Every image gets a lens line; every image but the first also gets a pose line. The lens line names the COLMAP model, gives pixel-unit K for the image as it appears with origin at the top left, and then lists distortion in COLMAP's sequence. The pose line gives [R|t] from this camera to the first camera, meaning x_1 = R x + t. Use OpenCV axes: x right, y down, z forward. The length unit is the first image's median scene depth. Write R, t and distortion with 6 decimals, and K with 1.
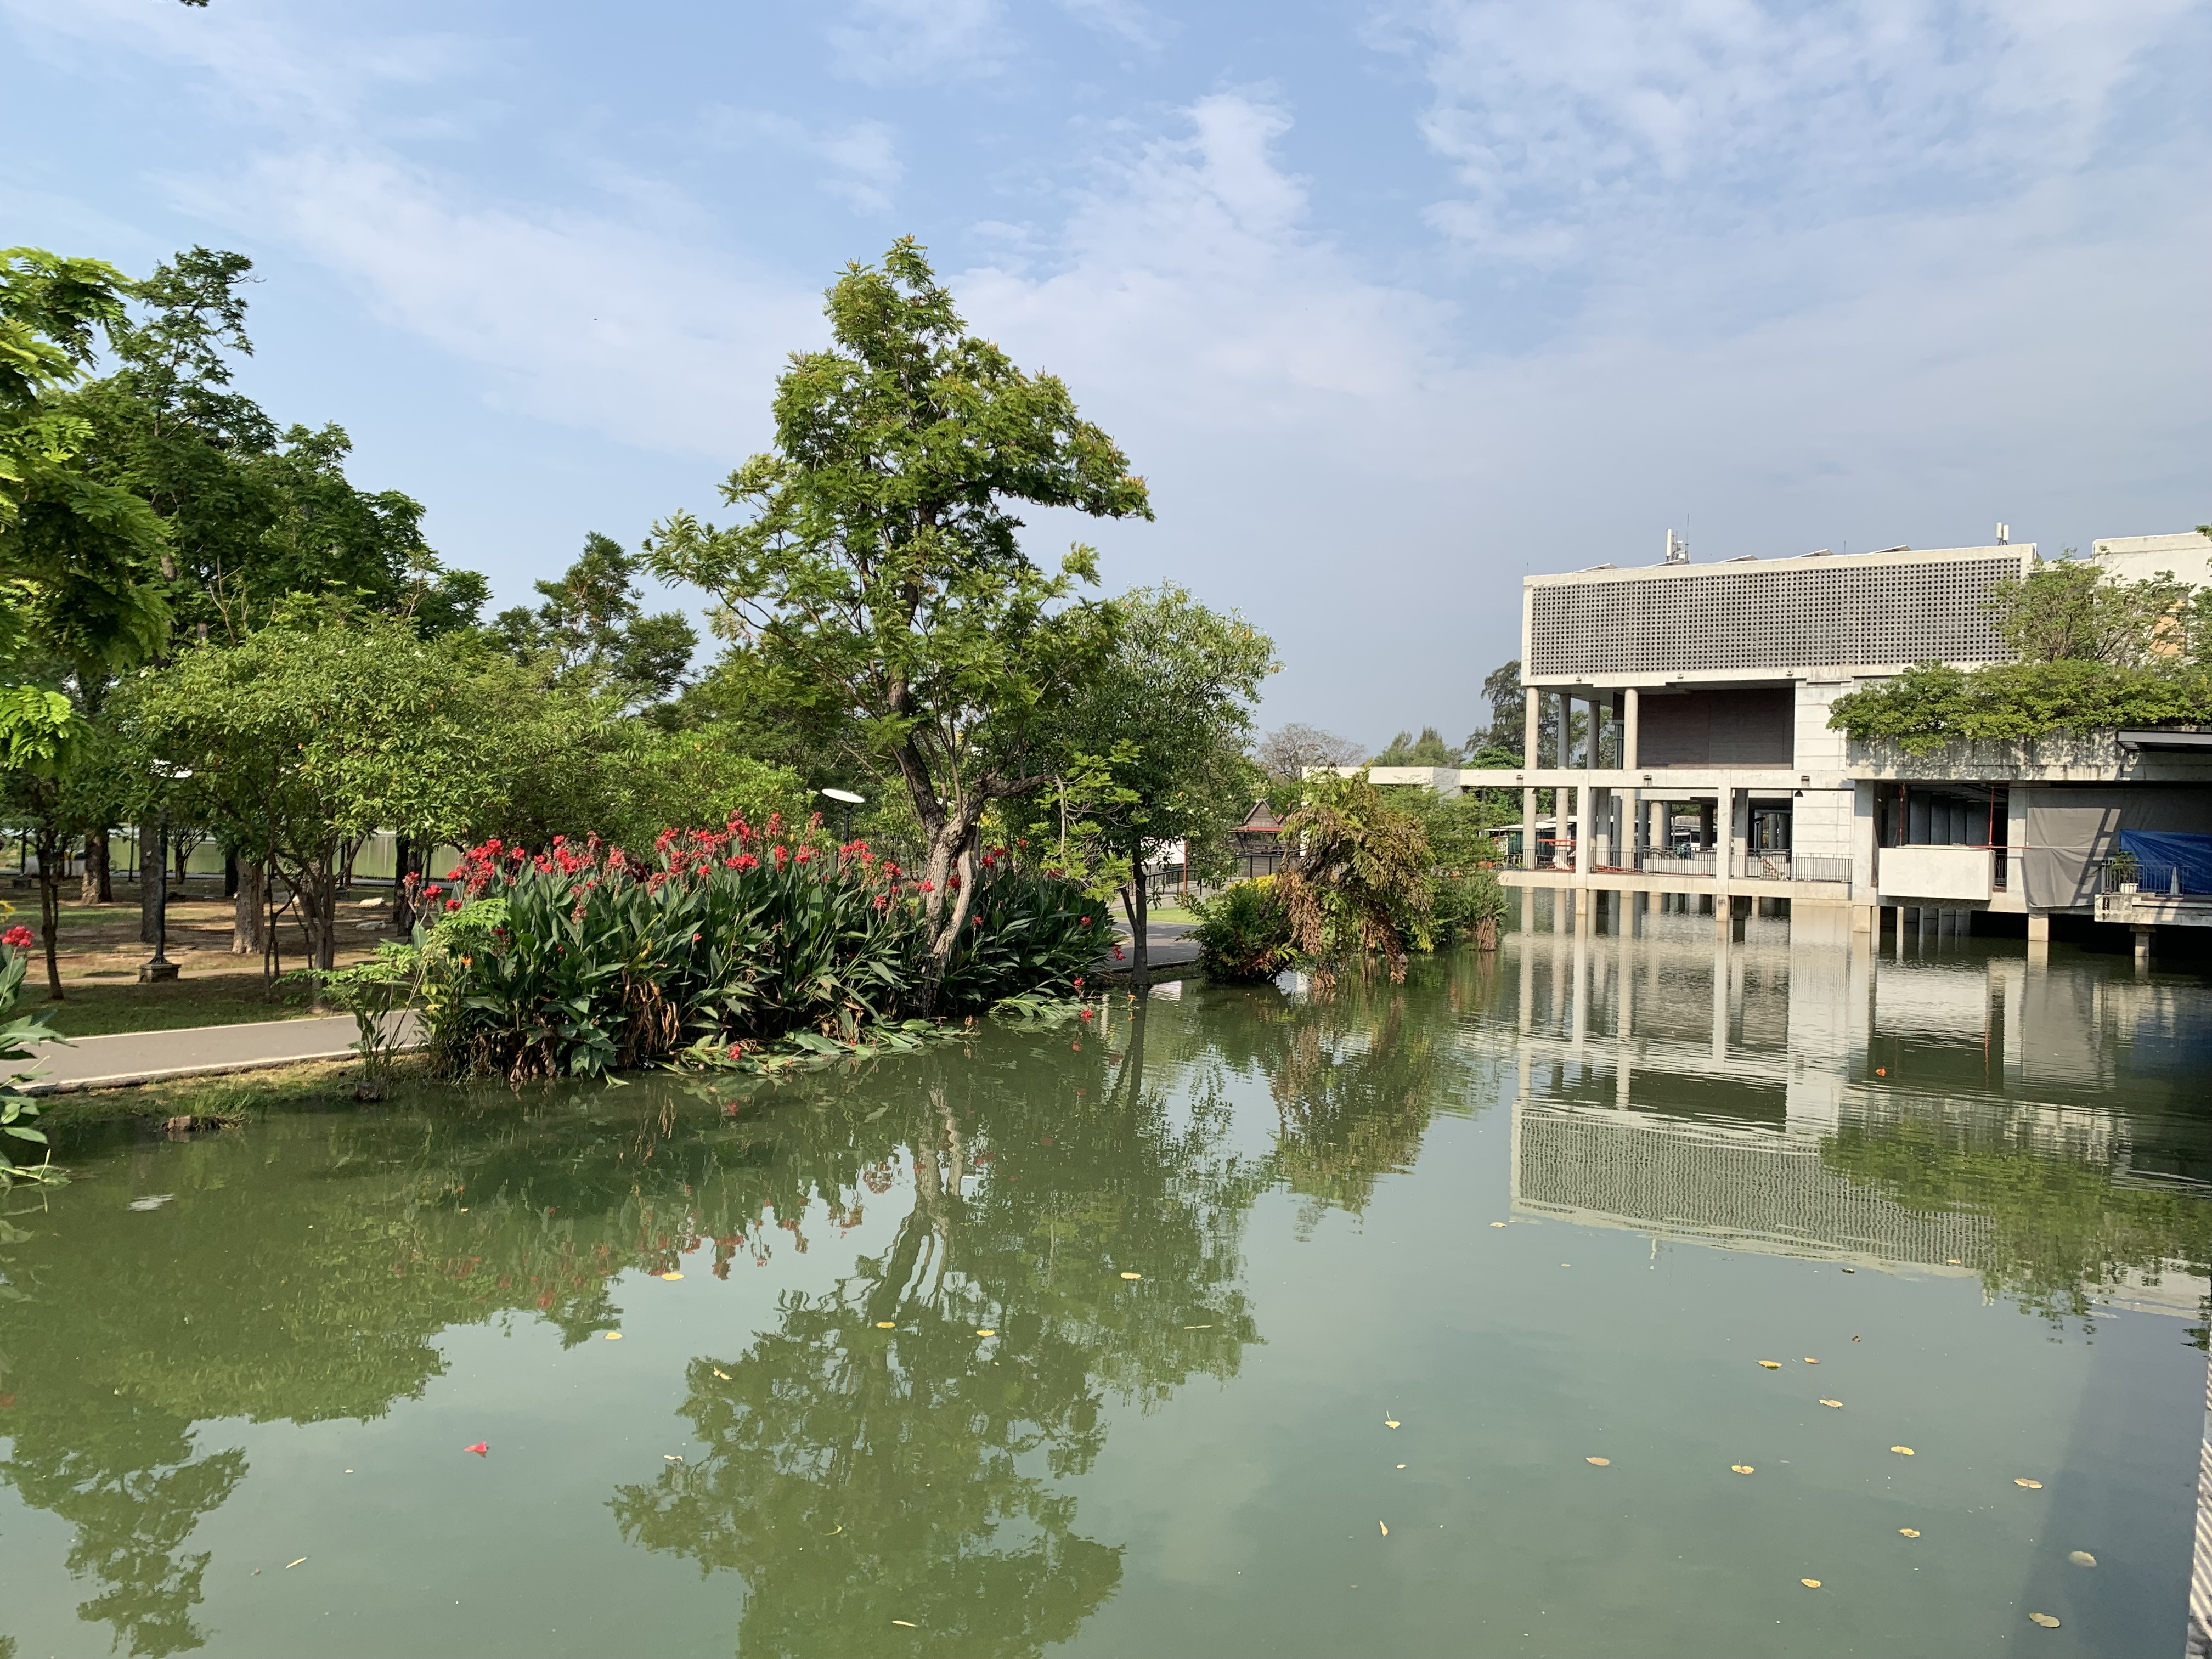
lens RADIAL K [[1678.4, 0, 1099.9], [0, 1678.4, 813.0], [0, 0, 1]] dist [0.064747, -0.073950]
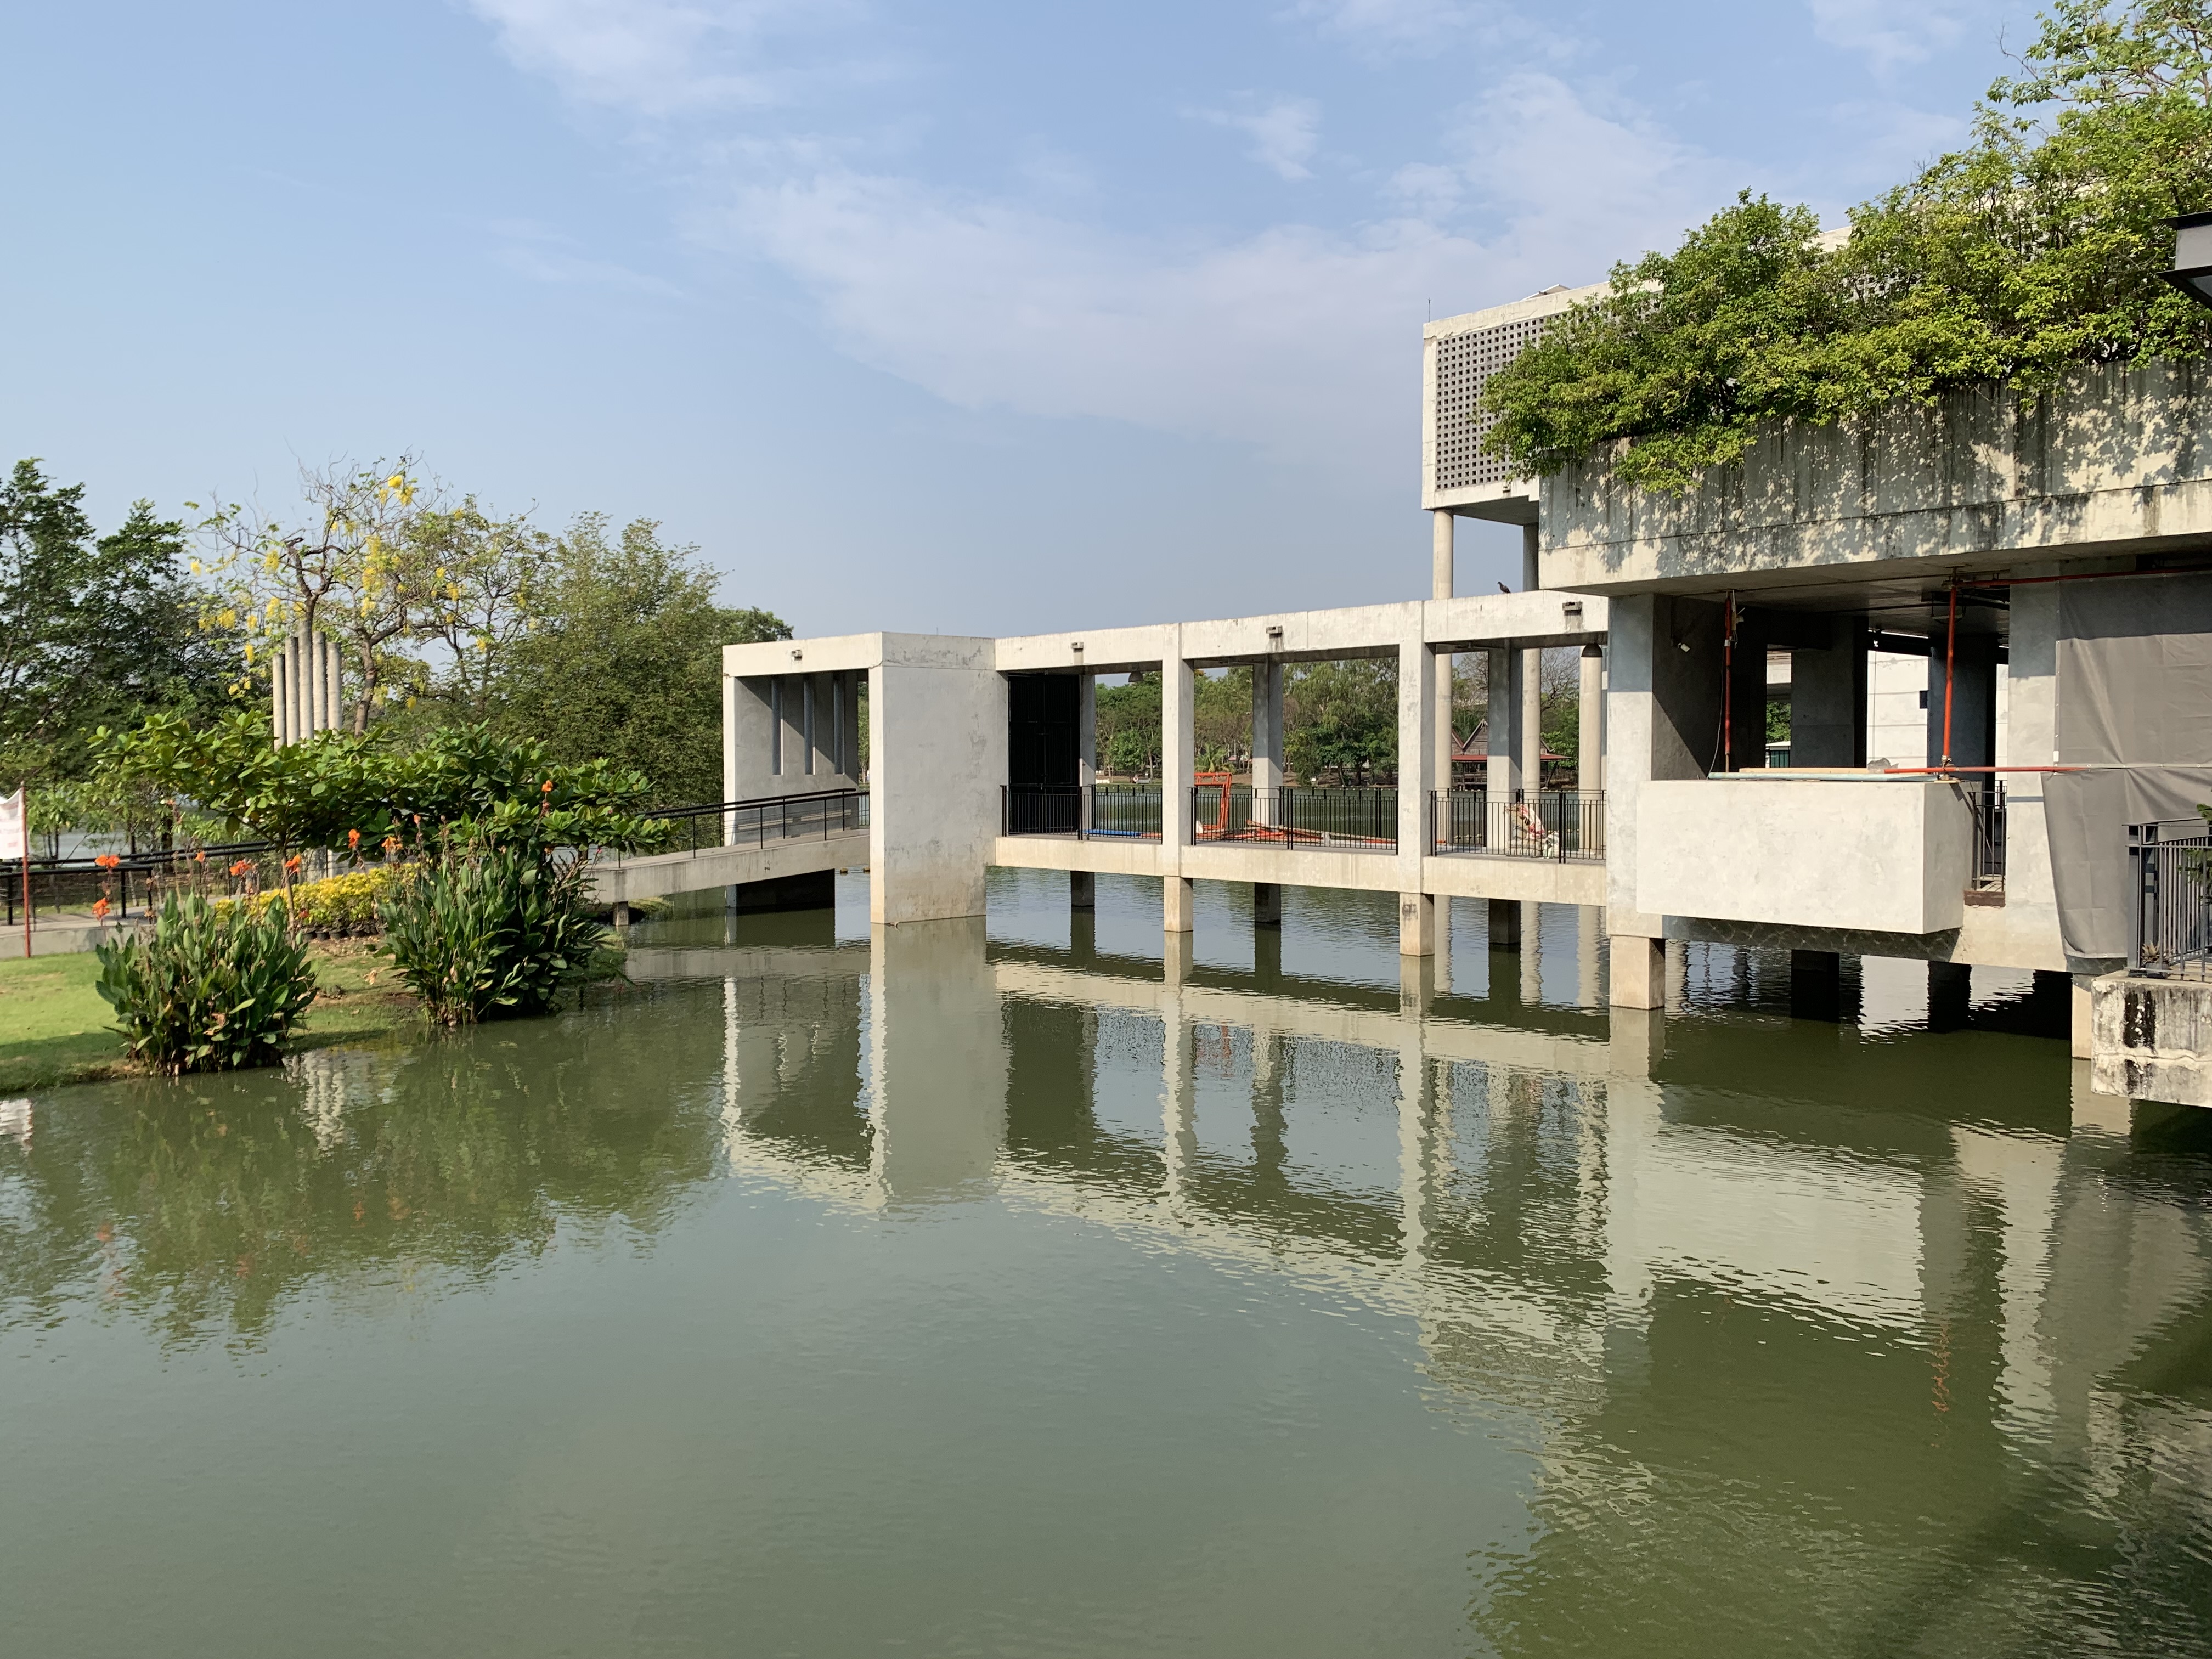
lens RADIAL K [[1678.4, 0, 1105.1], [0, 1678.4, 809.1], [0, 0, 1]] dist [0.064747, -0.073950]
pose [[0.977304, -0.025268, -0.210329, 0.754913], [0.032866, 0.998924, 0.032708, 0.020546], [0.209277, -0.038879, 0.977083, 1.125014]]
